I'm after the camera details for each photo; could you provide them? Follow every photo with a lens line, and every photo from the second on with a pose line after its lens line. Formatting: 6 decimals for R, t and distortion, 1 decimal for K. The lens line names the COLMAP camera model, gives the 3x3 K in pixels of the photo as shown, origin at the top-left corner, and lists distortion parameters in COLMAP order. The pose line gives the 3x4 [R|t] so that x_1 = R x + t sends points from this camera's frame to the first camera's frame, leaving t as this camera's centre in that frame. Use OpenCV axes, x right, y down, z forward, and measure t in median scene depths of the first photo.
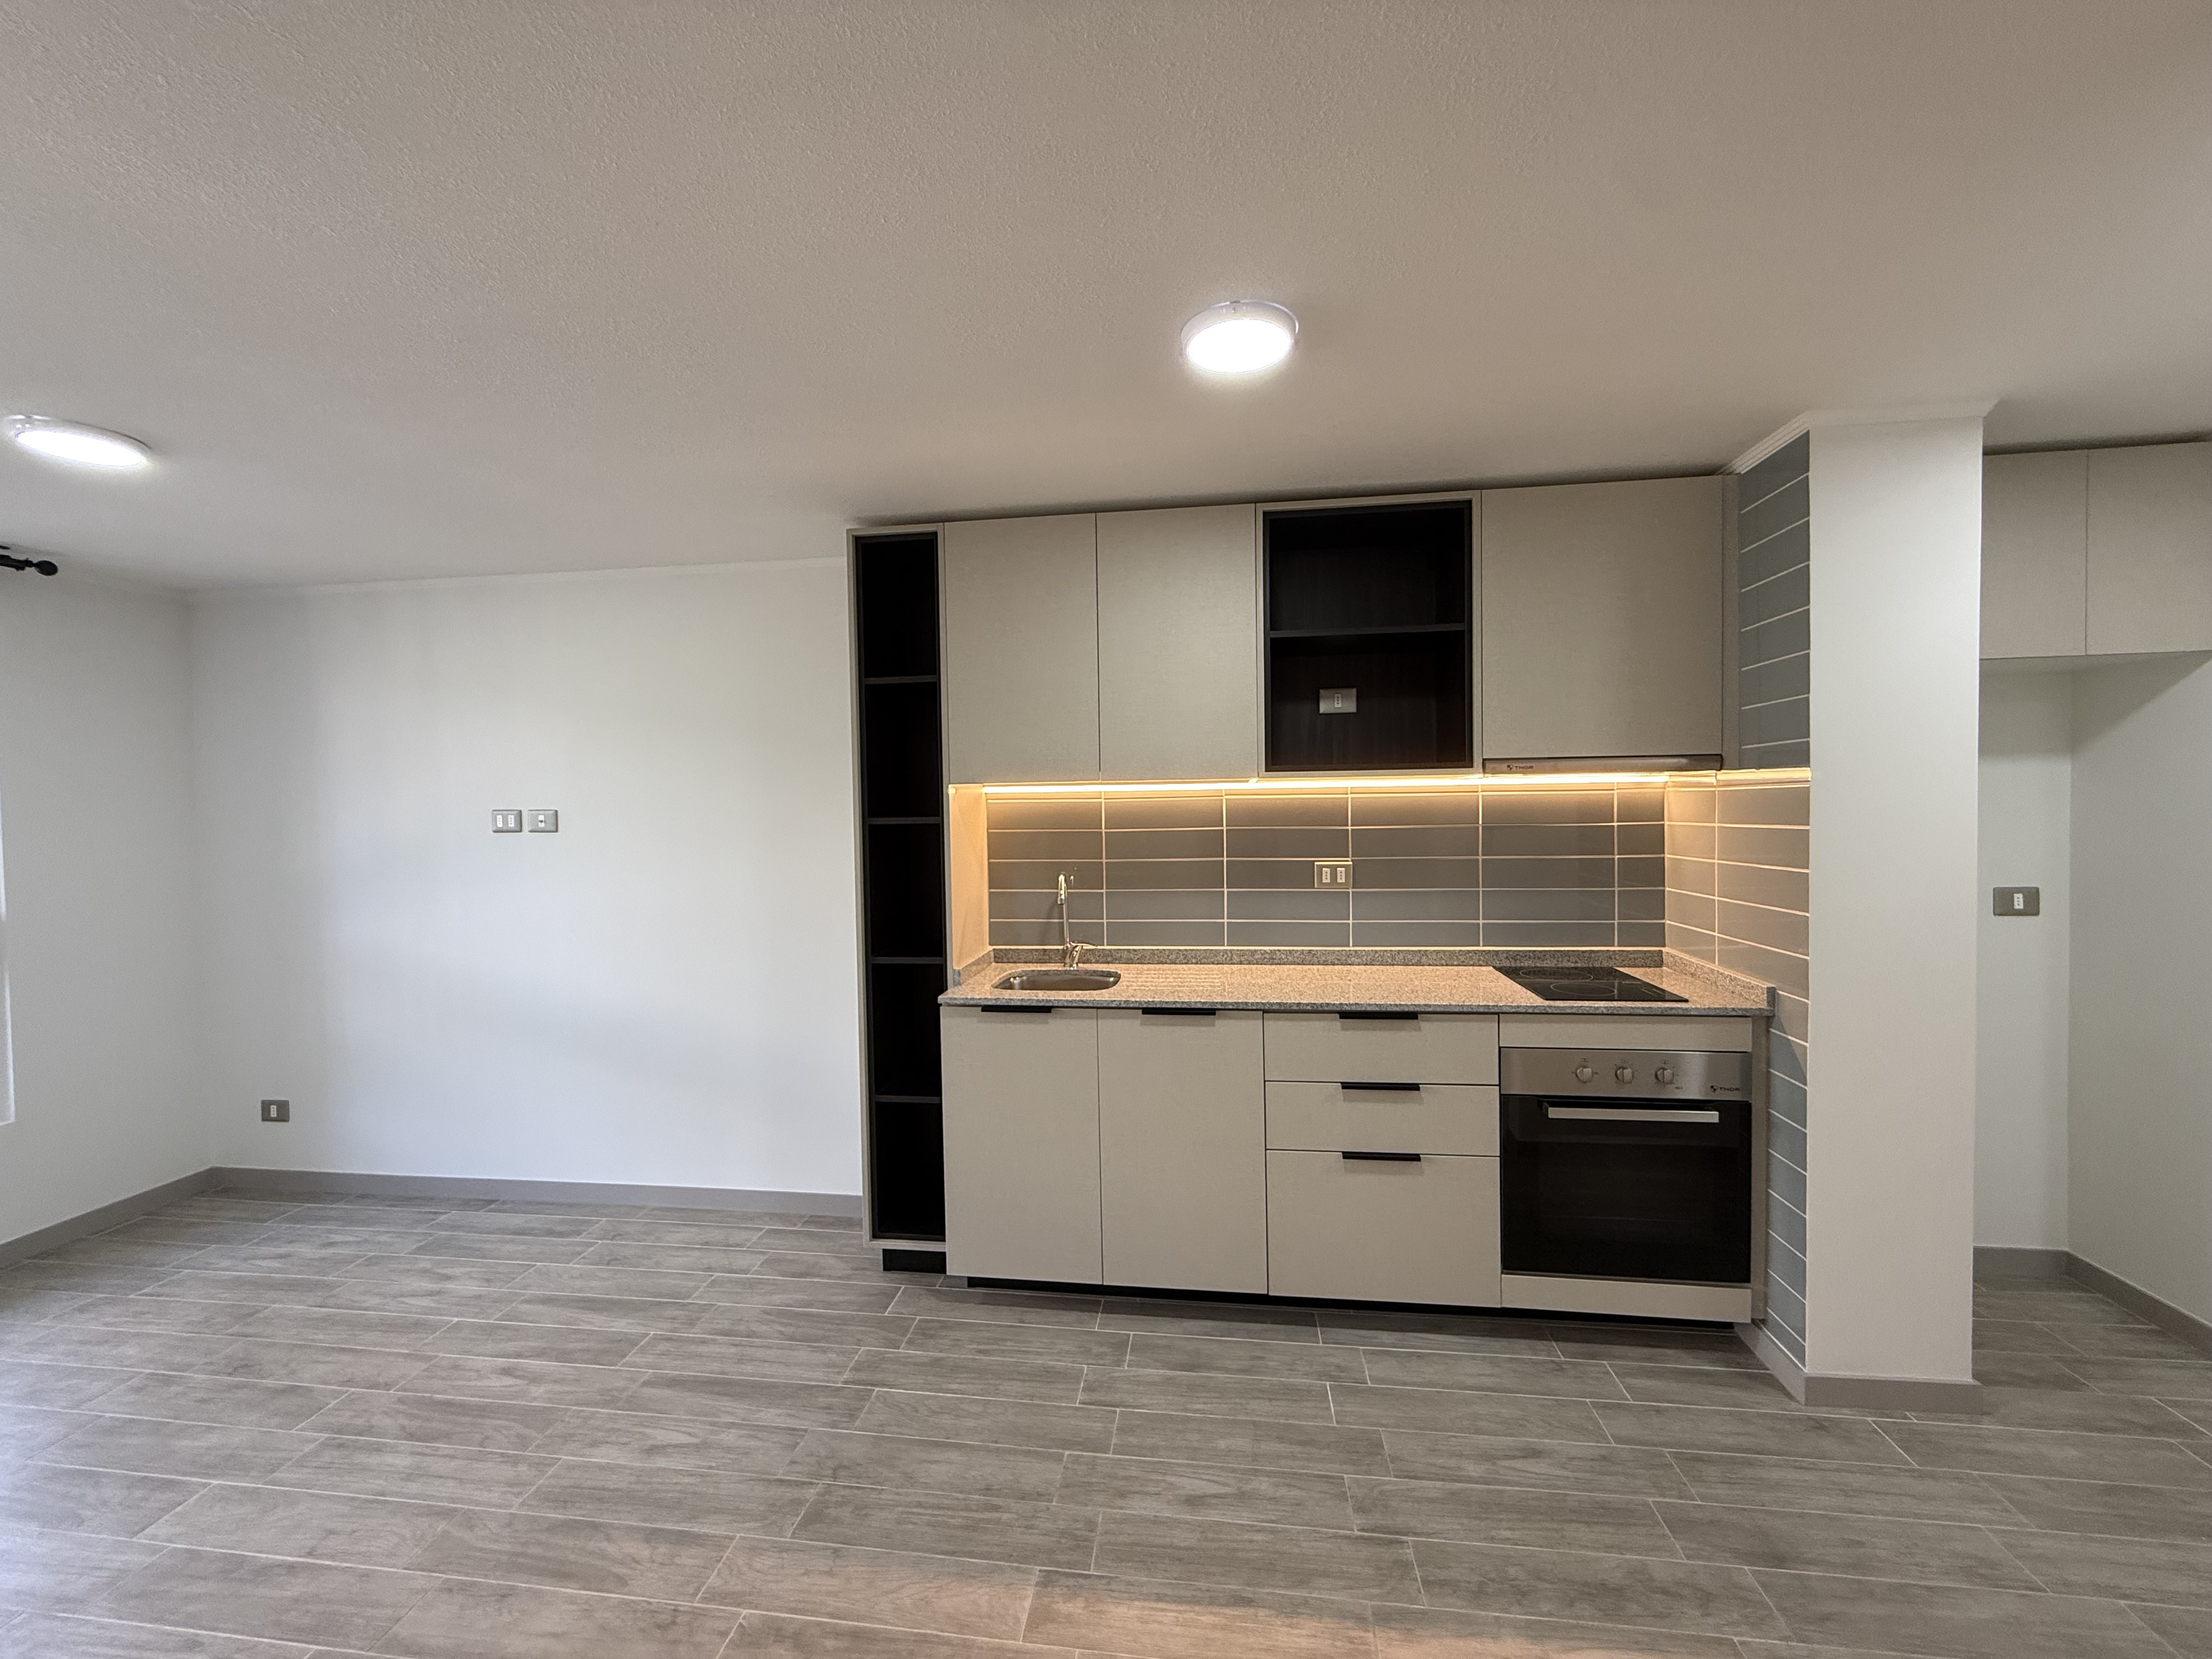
lens RADIAL K [[882.6, 0, 1102.4], [0, 882.6, 828.9], [0, 0, 1]] dist [-0.000925, 0.000424]
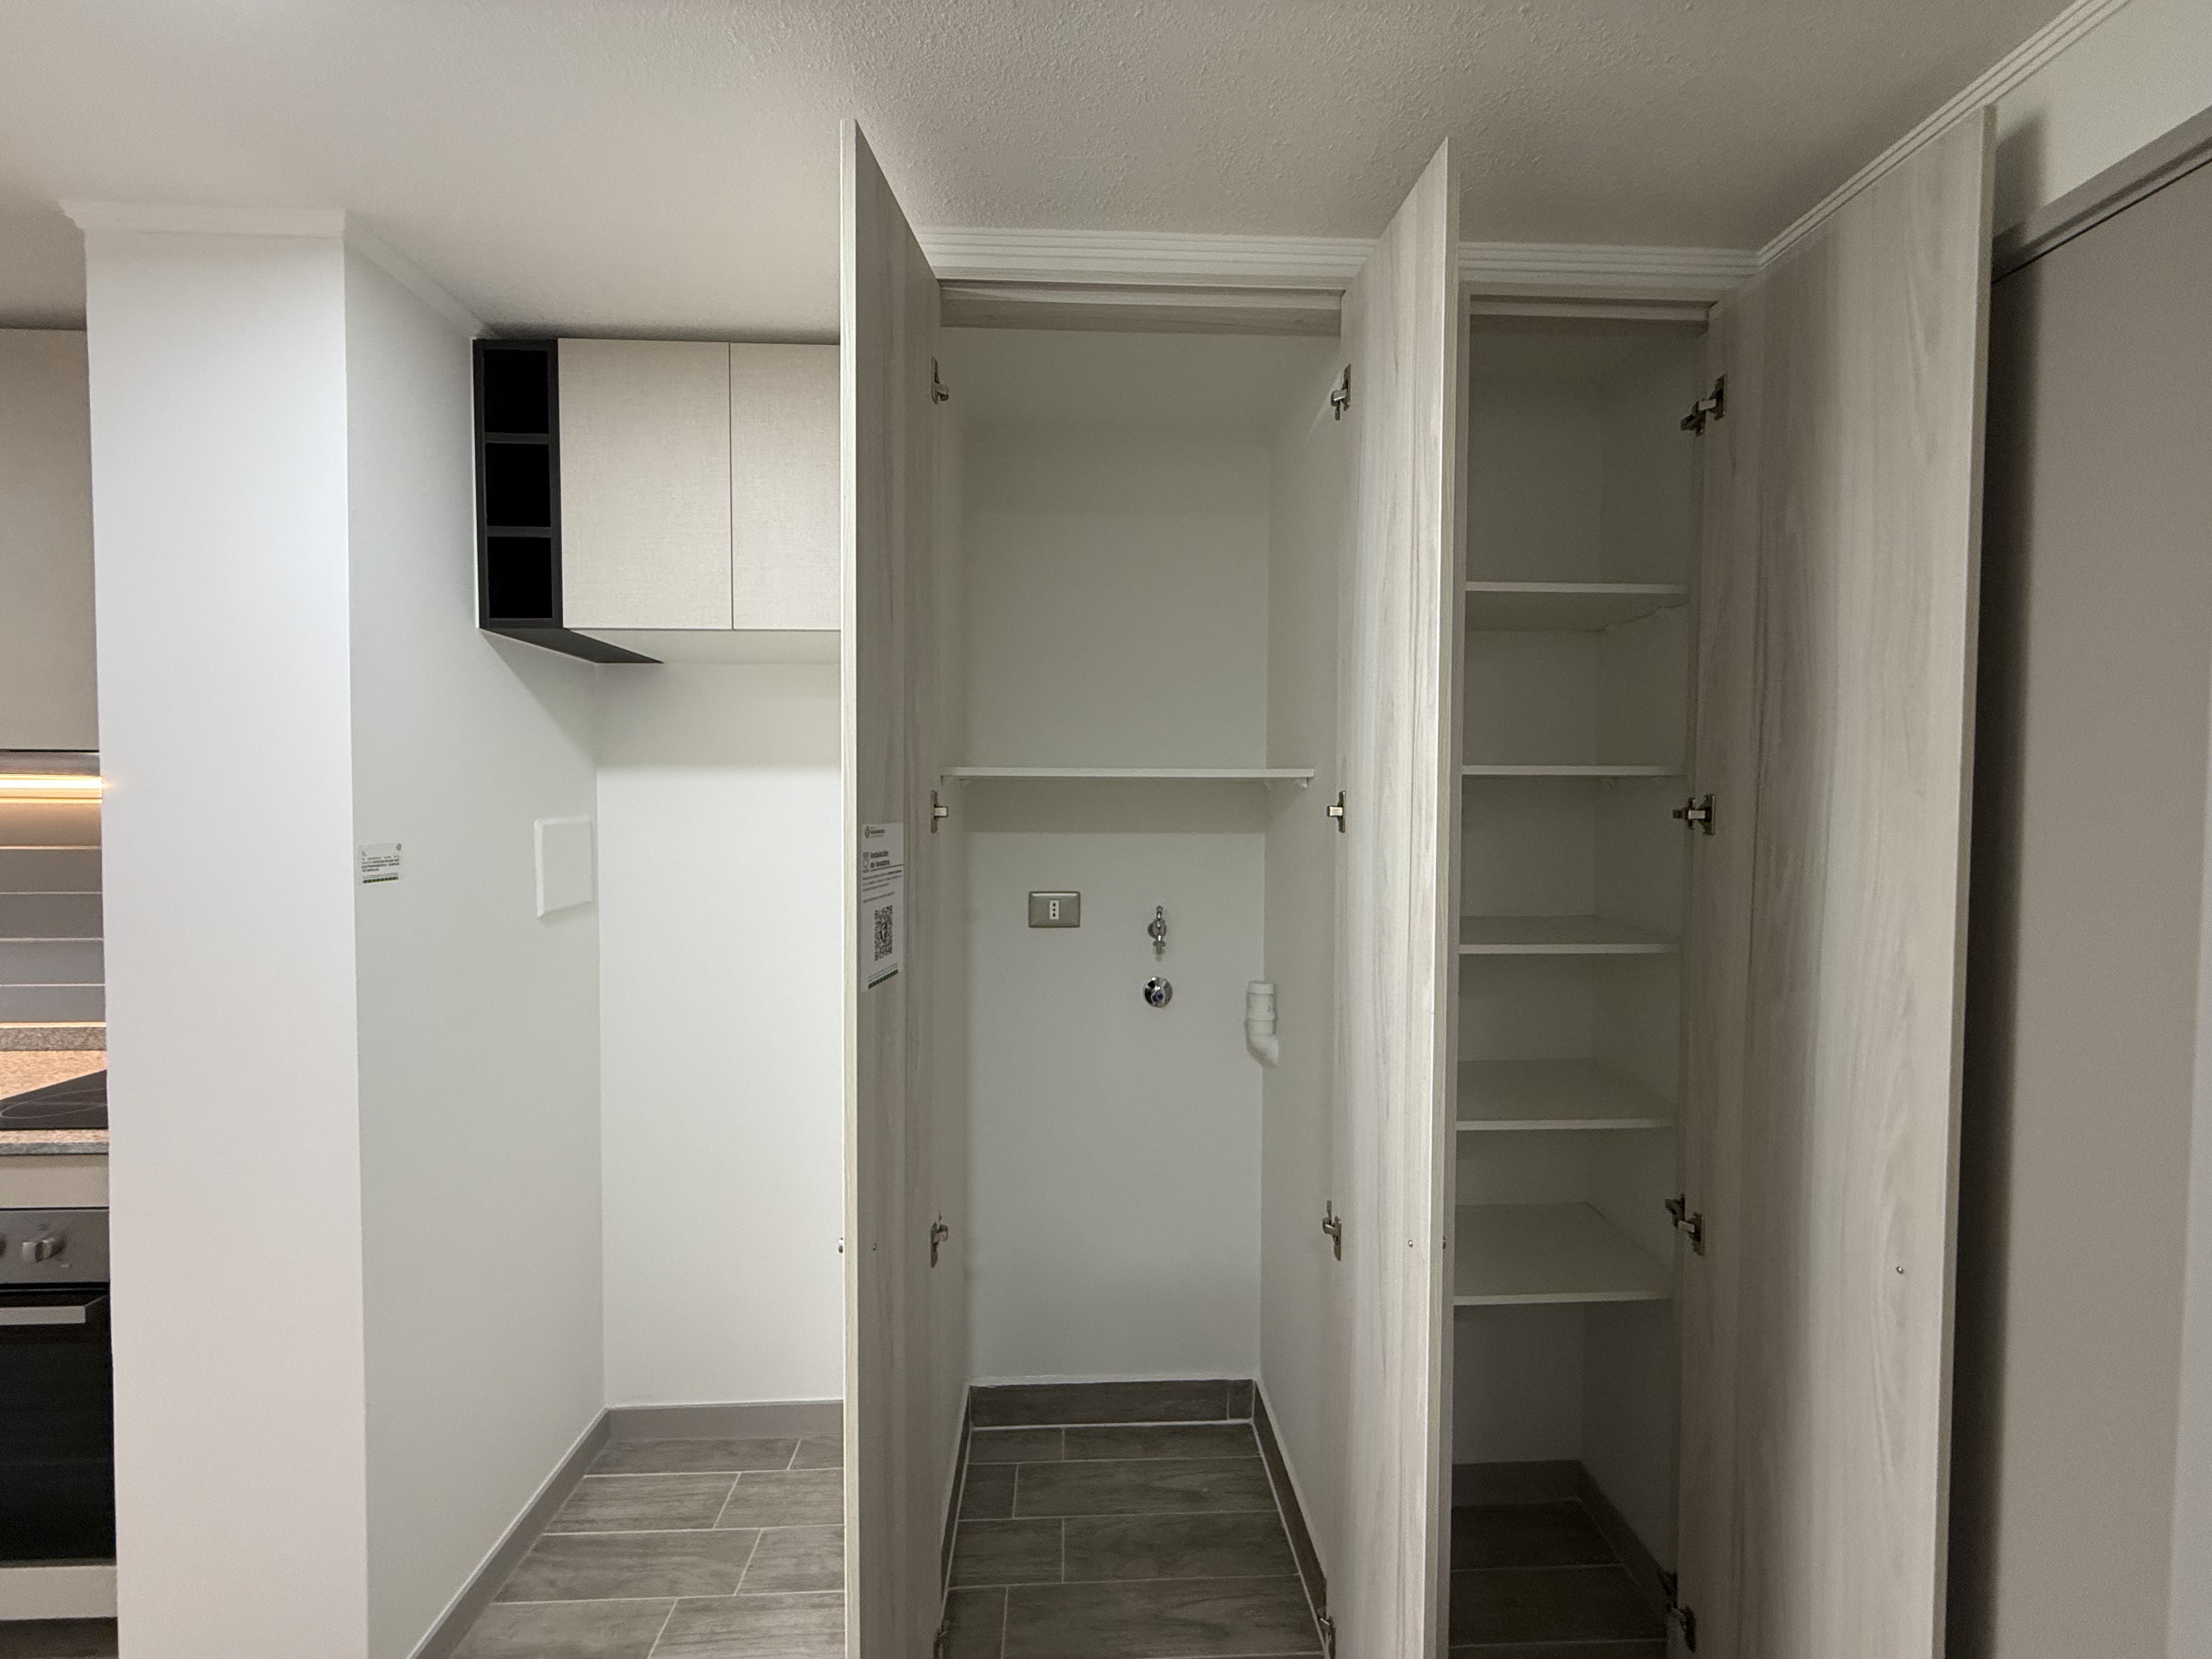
lens RADIAL K [[884.2, 0, 1101.6], [0, 884.2, 829.2], [0, 0, 1]] dist [-0.001511, 0.000099]
pose [[0.984501, 0.015901, 0.174659, 1.204700], [-0.016937, 0.999847, 0.004442, -0.039937], [-0.174562, -0.007331, 0.984619, 0.219724]]
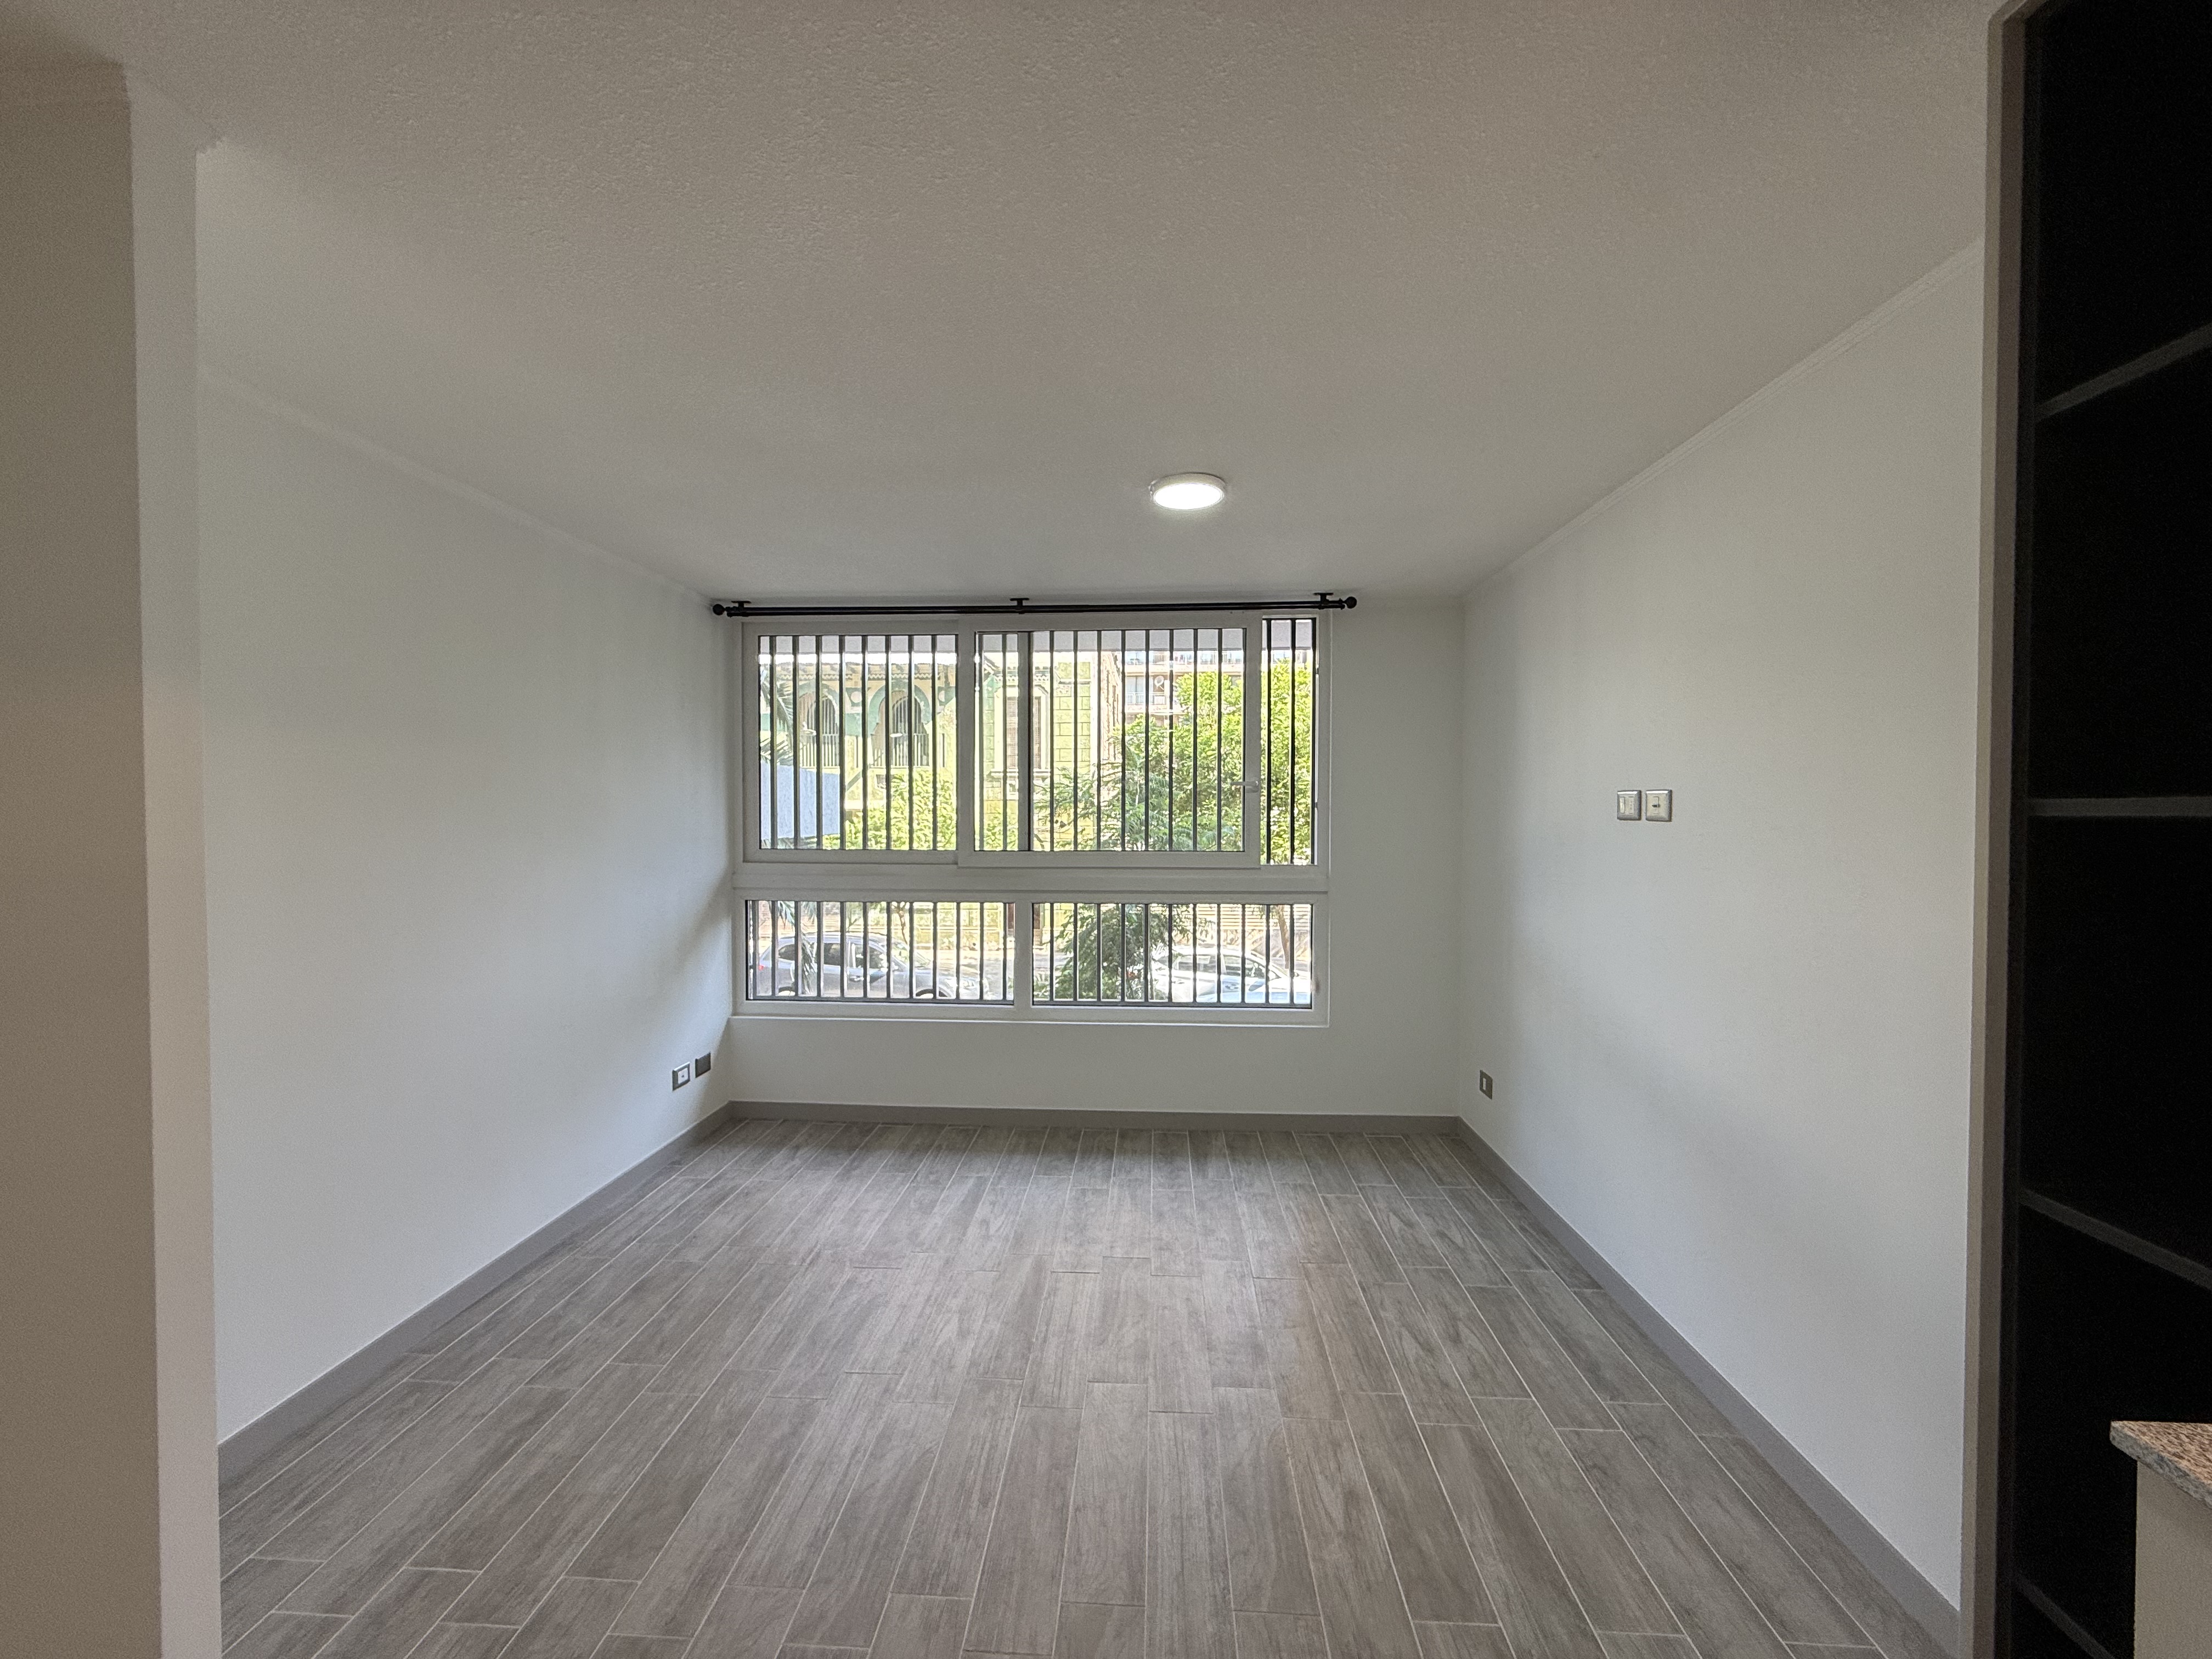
lens RADIAL K [[882.6, 0, 1102.4], [0, 882.6, 828.9], [0, 0, 1]] dist [-0.000925, 0.000424]
pose [[0.072794, 0.035082, -0.996730, 0.070674], [-0.025462, 0.999121, 0.033306, -0.002849], [0.997022, 0.022954, 0.073623, 0.674249]]
